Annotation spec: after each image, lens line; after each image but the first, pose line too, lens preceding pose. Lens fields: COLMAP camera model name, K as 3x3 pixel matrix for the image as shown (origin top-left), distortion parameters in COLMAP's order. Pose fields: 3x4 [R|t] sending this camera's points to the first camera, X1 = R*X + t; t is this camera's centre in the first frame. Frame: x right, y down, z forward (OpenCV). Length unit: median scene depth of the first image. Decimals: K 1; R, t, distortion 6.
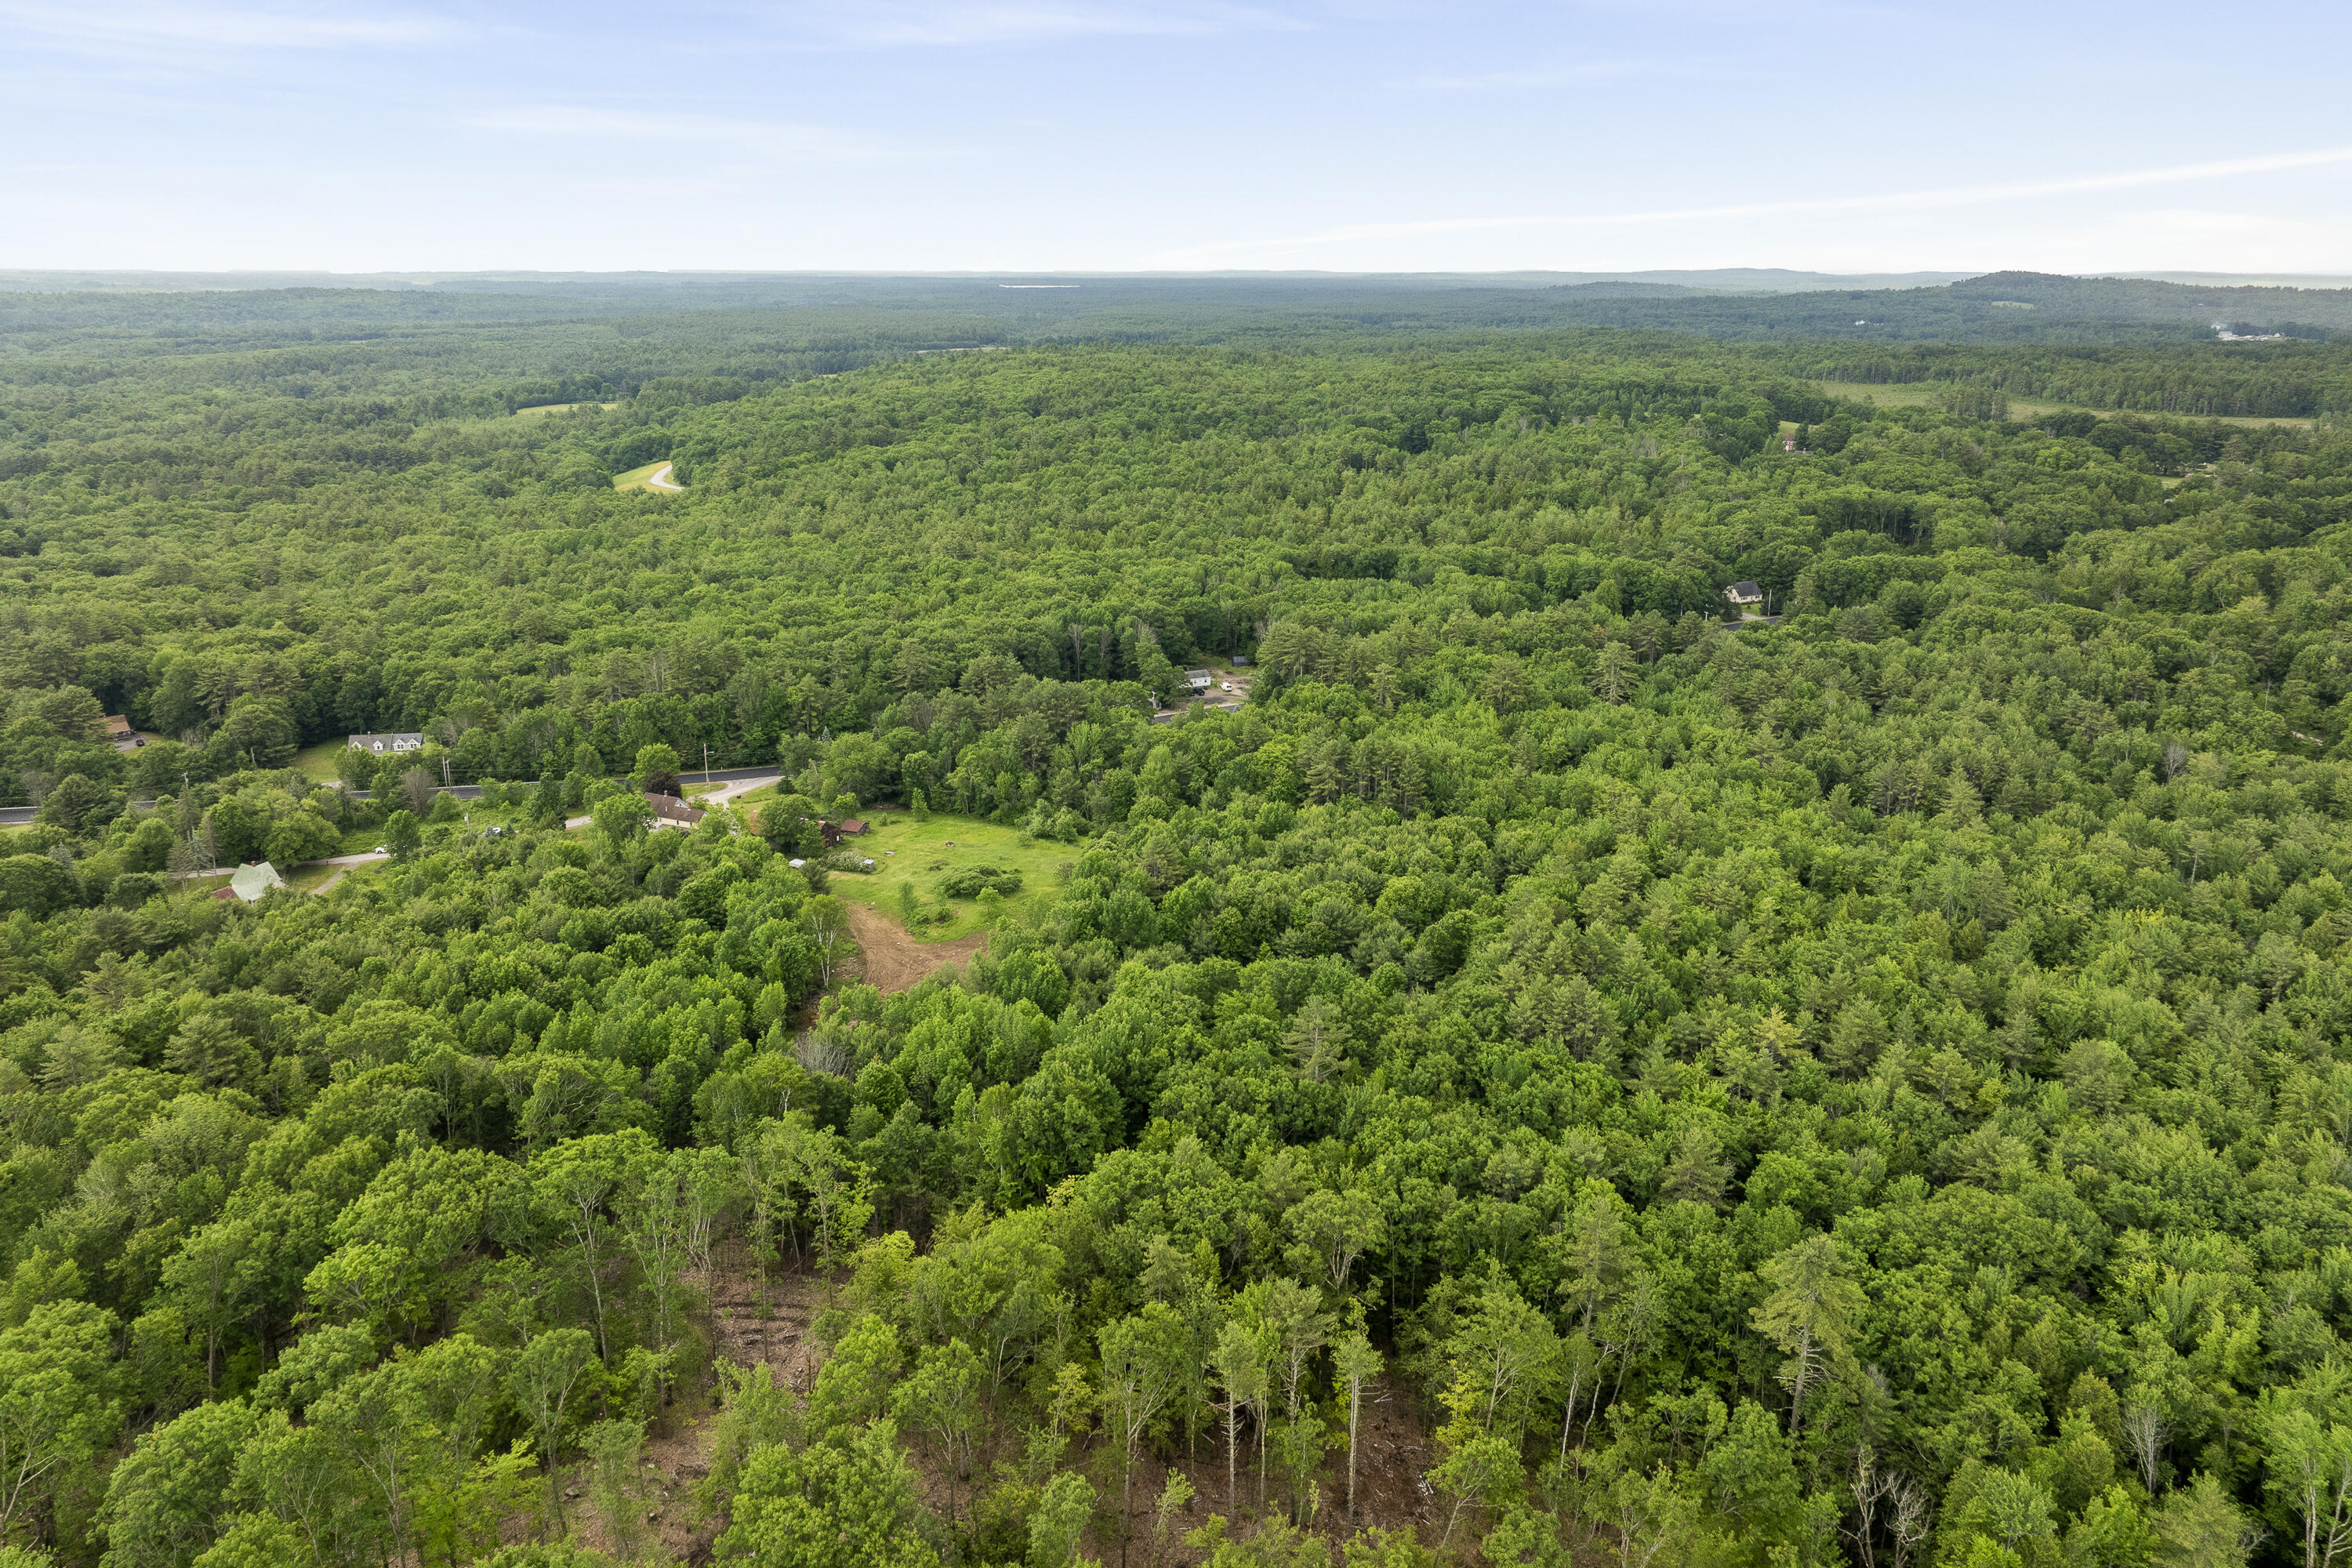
lens RADIAL K [[1619.8, 0, 1188.0], [0, 1619.8, 691.2], [0, 0, 1]] dist [-0.006235, -0.005272]
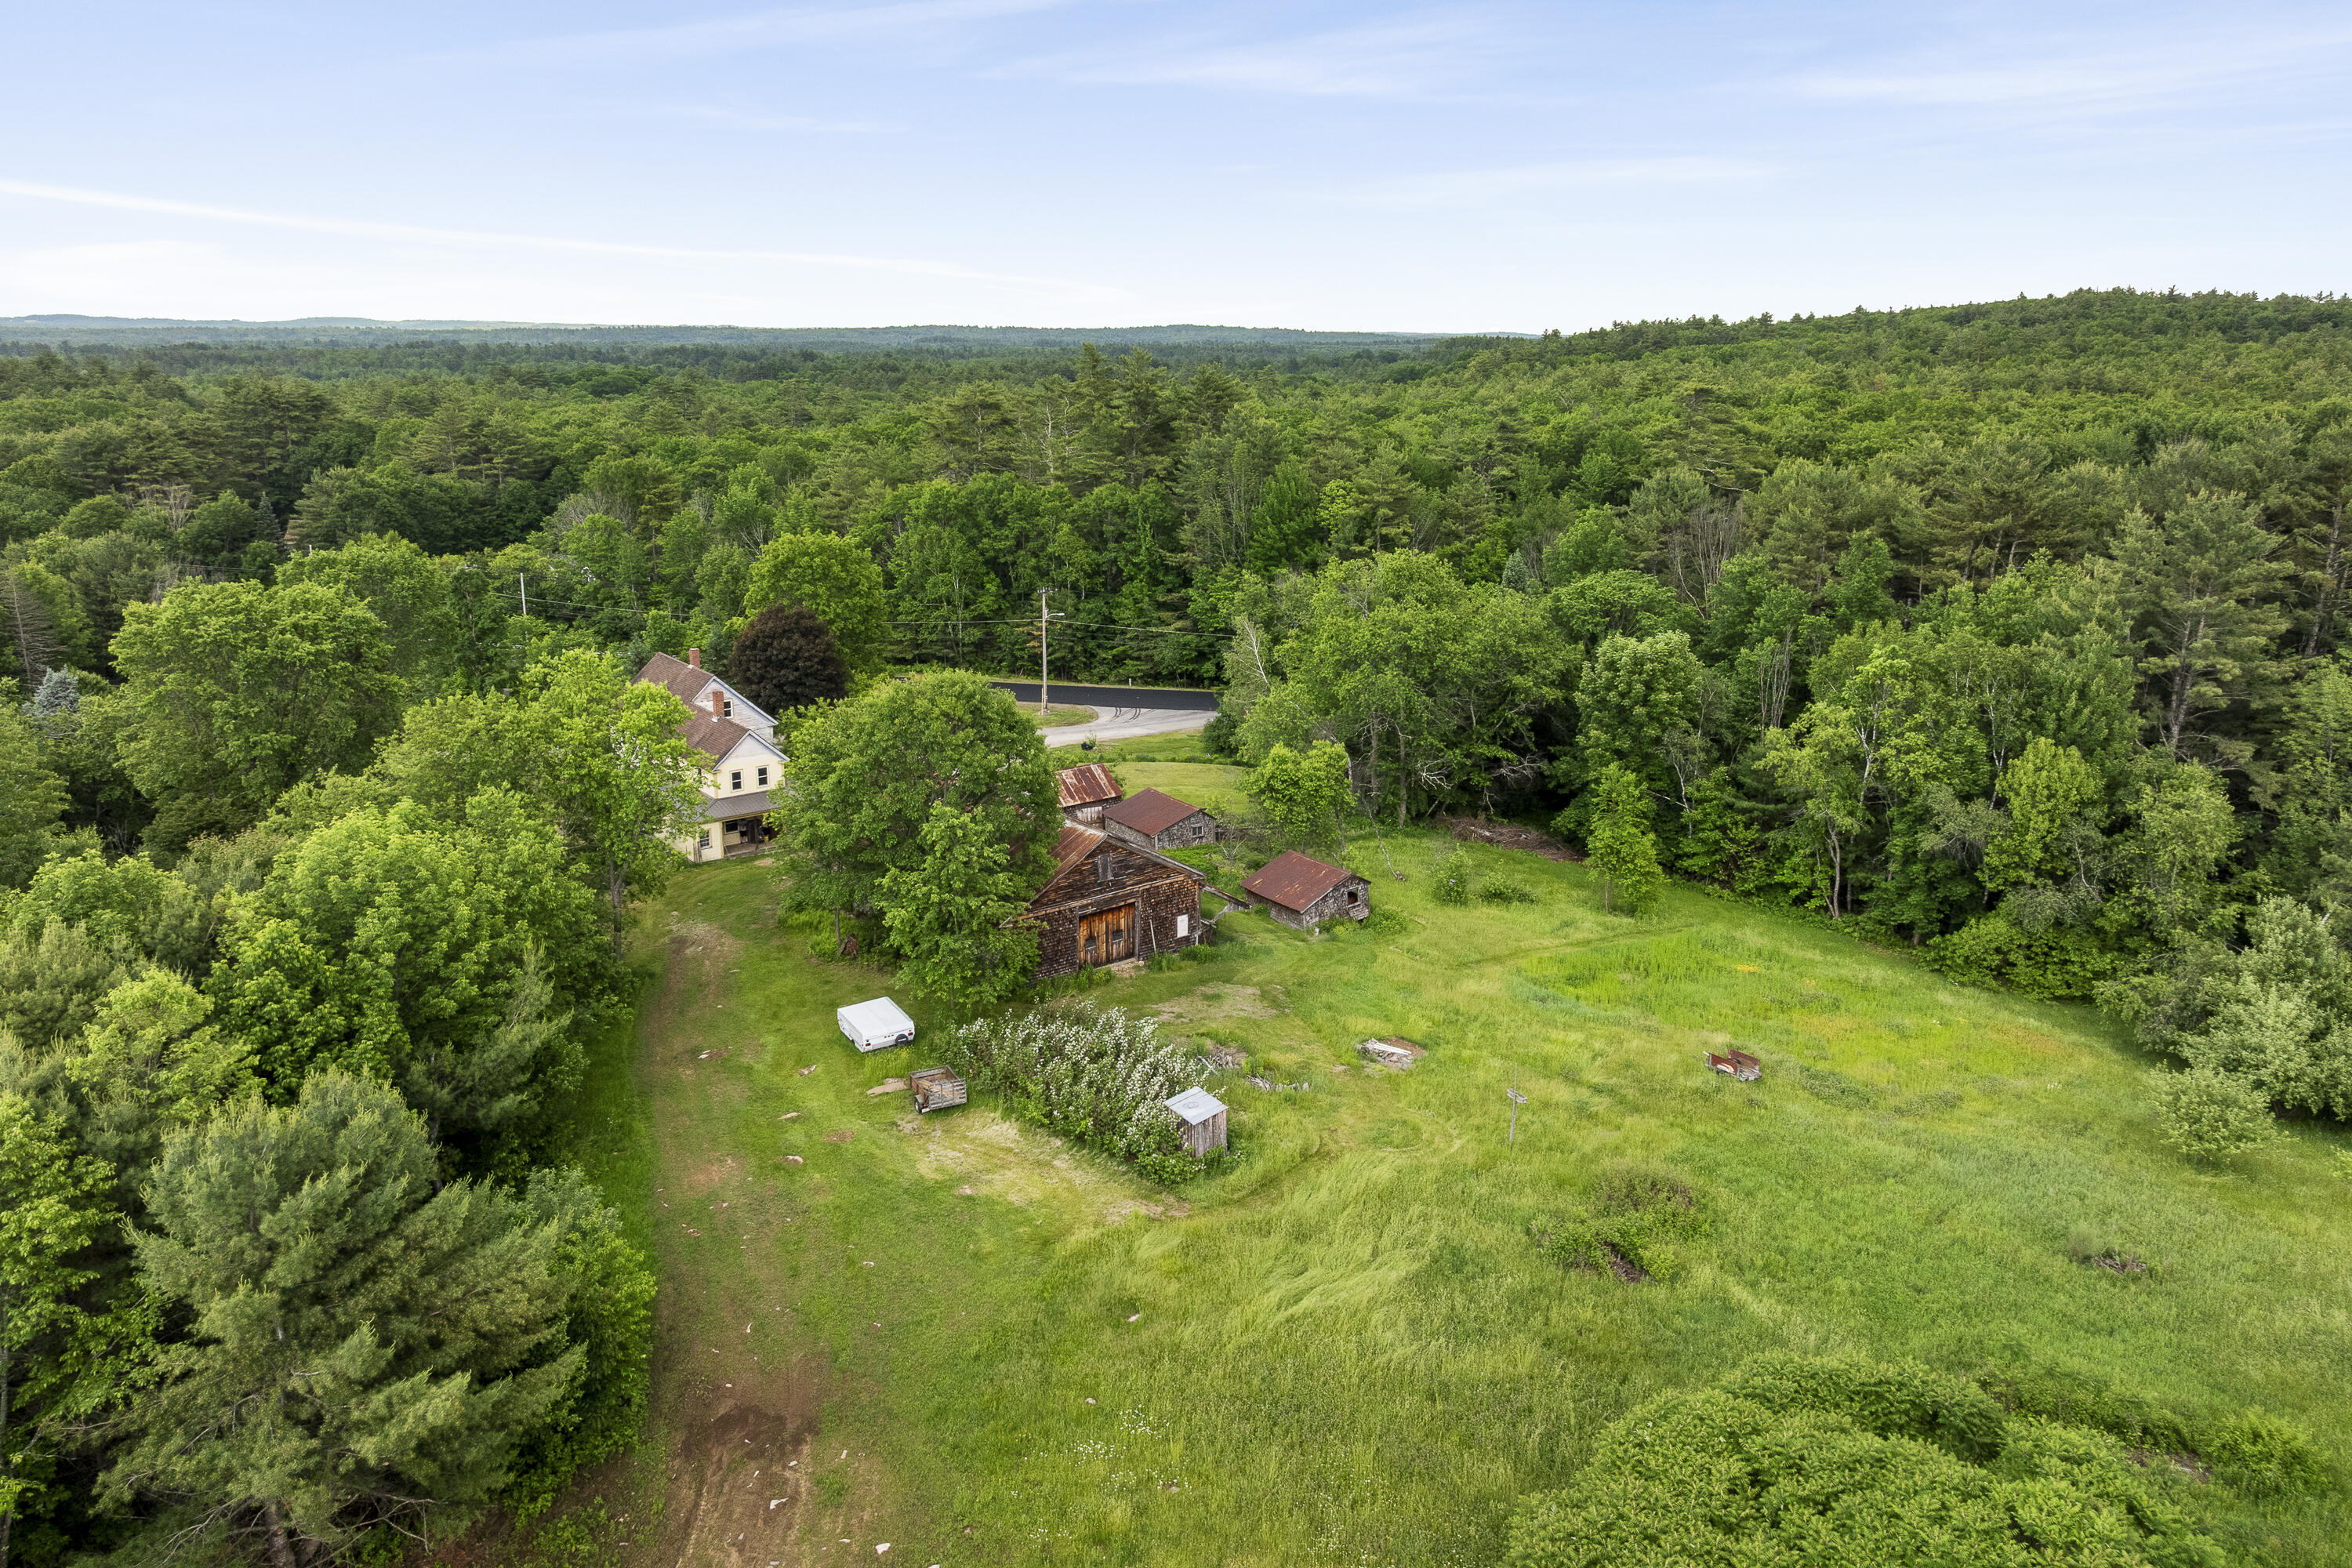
lens RADIAL K [[1622.3, 0, 1176.0], [0, 1622.3, 784.0], [0, 0, 1]] dist [-0.001869, -0.002520]
pose [[0.875253, 0.129752, -0.465936, -0.114729], [-0.124300, 0.991331, 0.042566, 0.060280], [0.467420, 0.020659, 0.883794, 0.764207]]
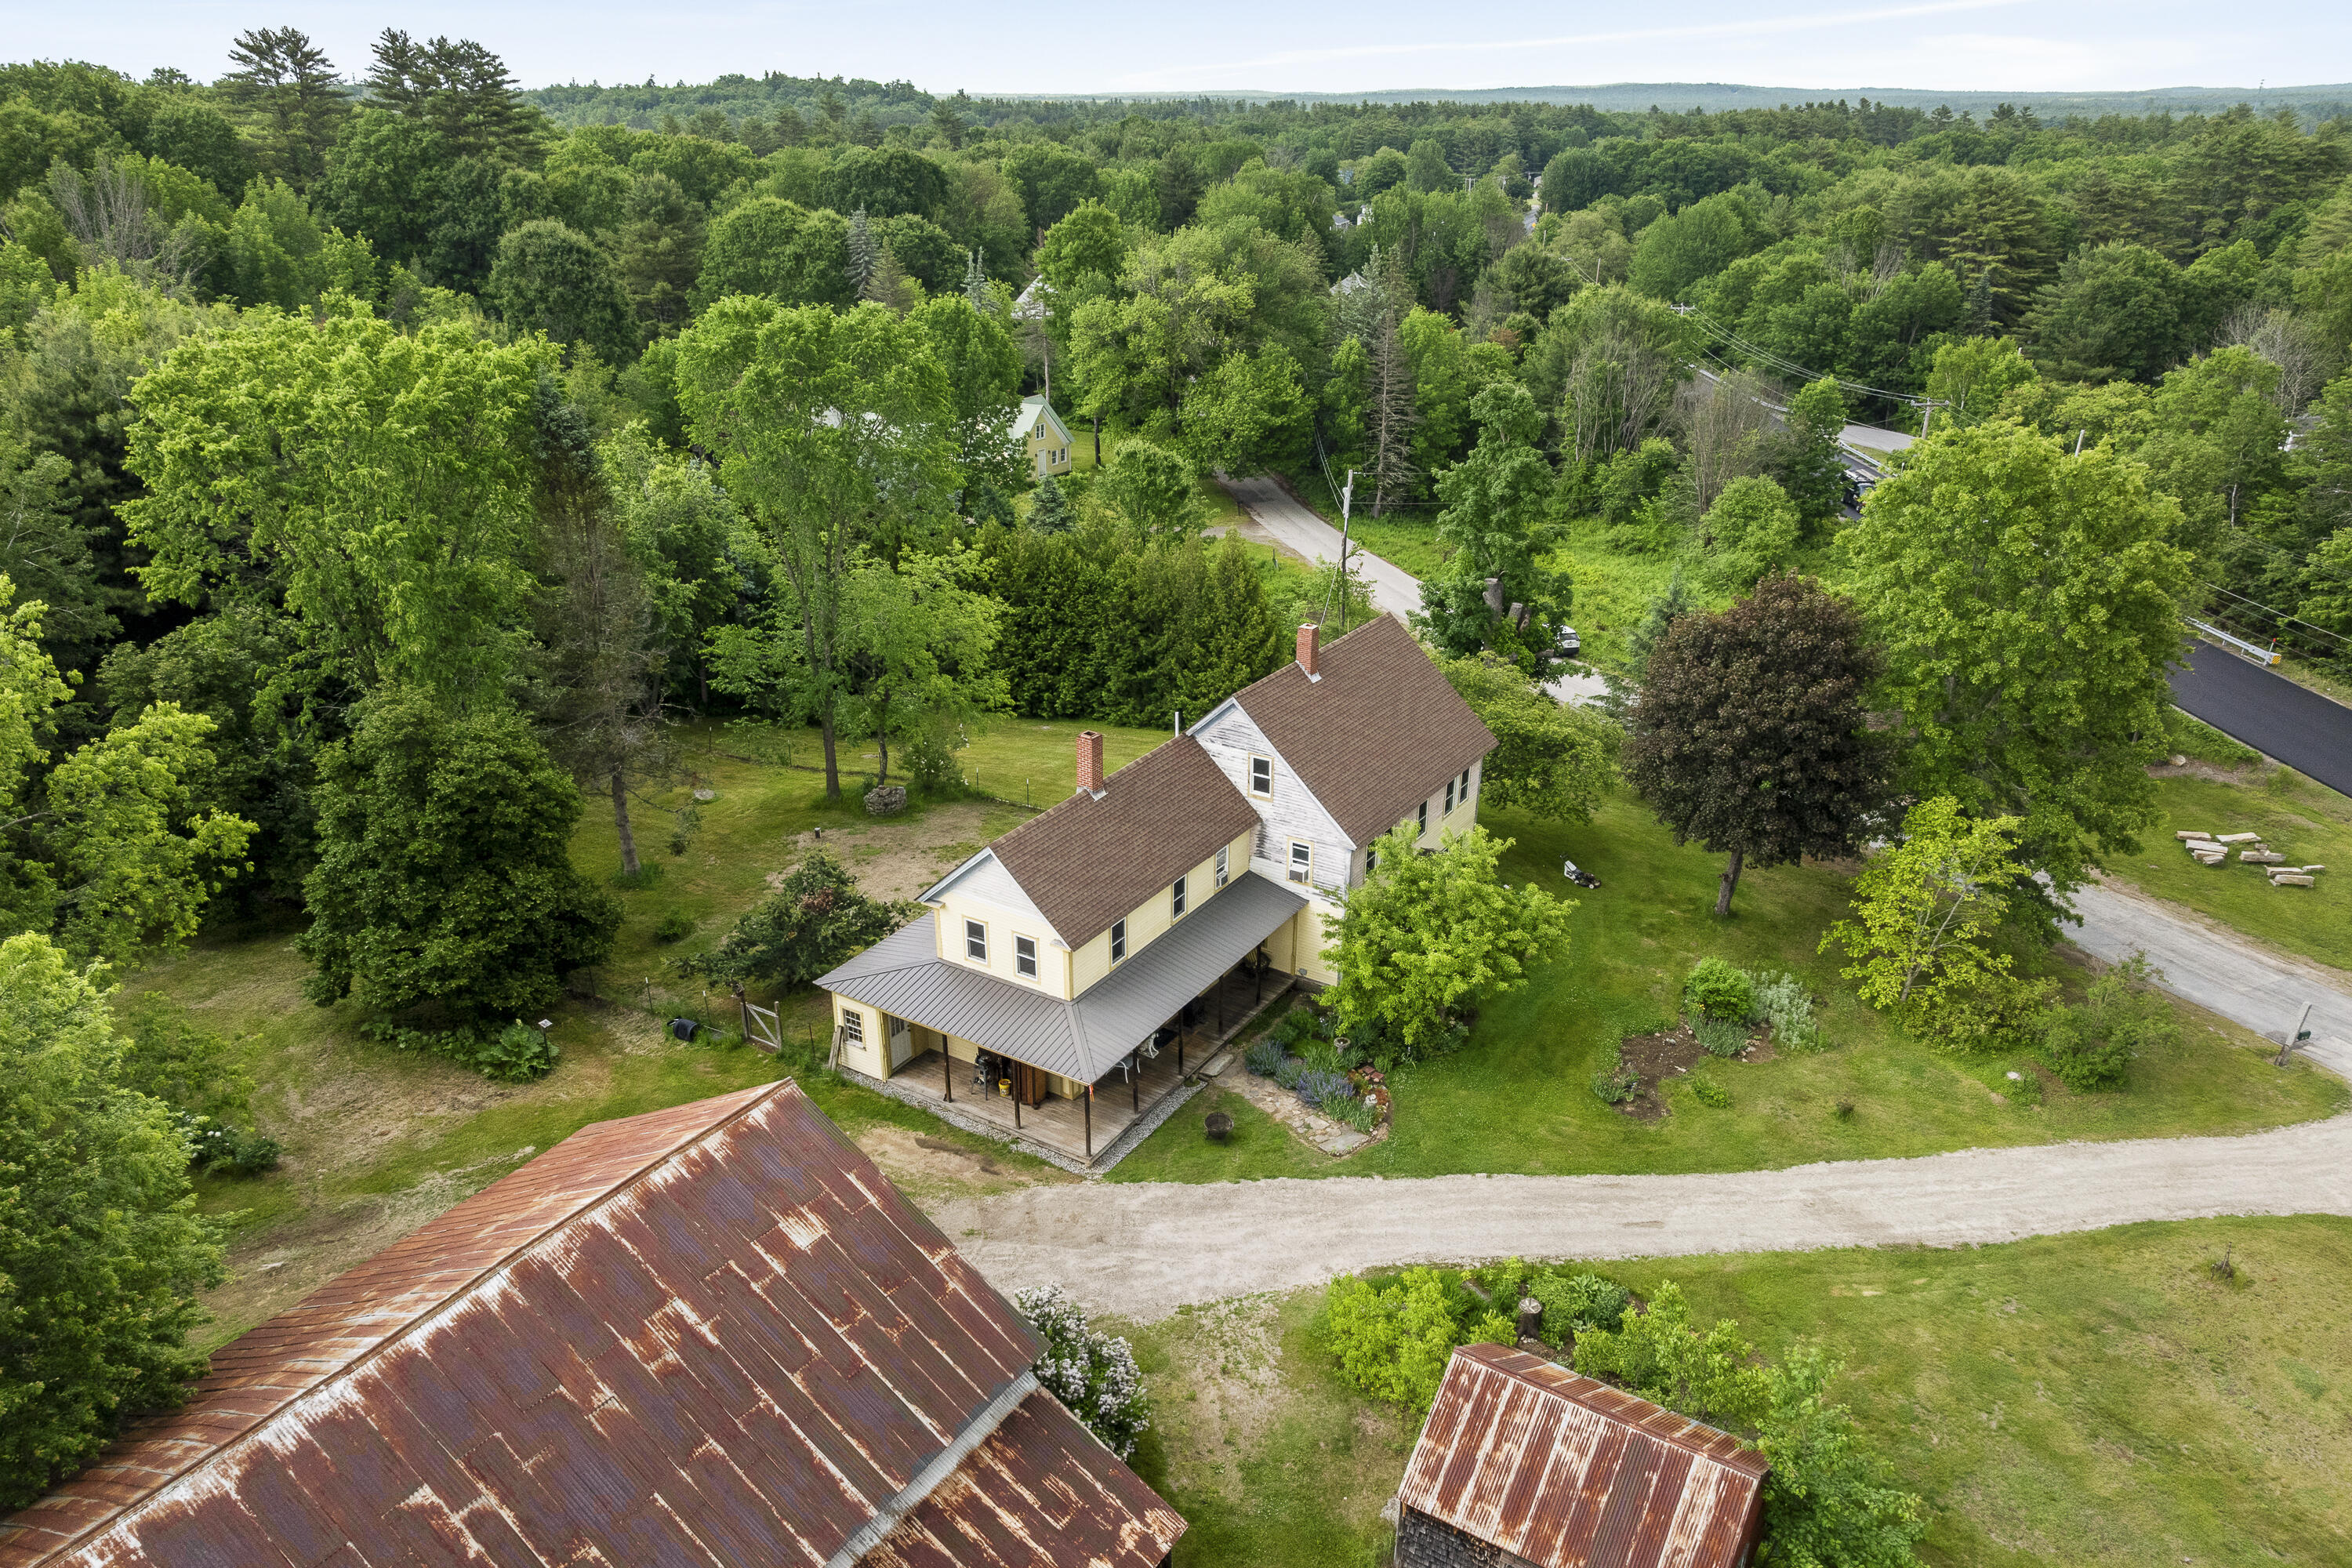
lens RADIAL K [[1629.1, 0, 1182.2], [0, 1629.1, 837.9], [0, 0, 1]] dist [-0.002023, -0.001517]
pose [[-0.139792, 0.406587, -0.902854, -0.194755], [-0.254934, 0.866290, 0.429594, 0.022416], [0.956800, 0.290222, -0.017448, 0.964133]]
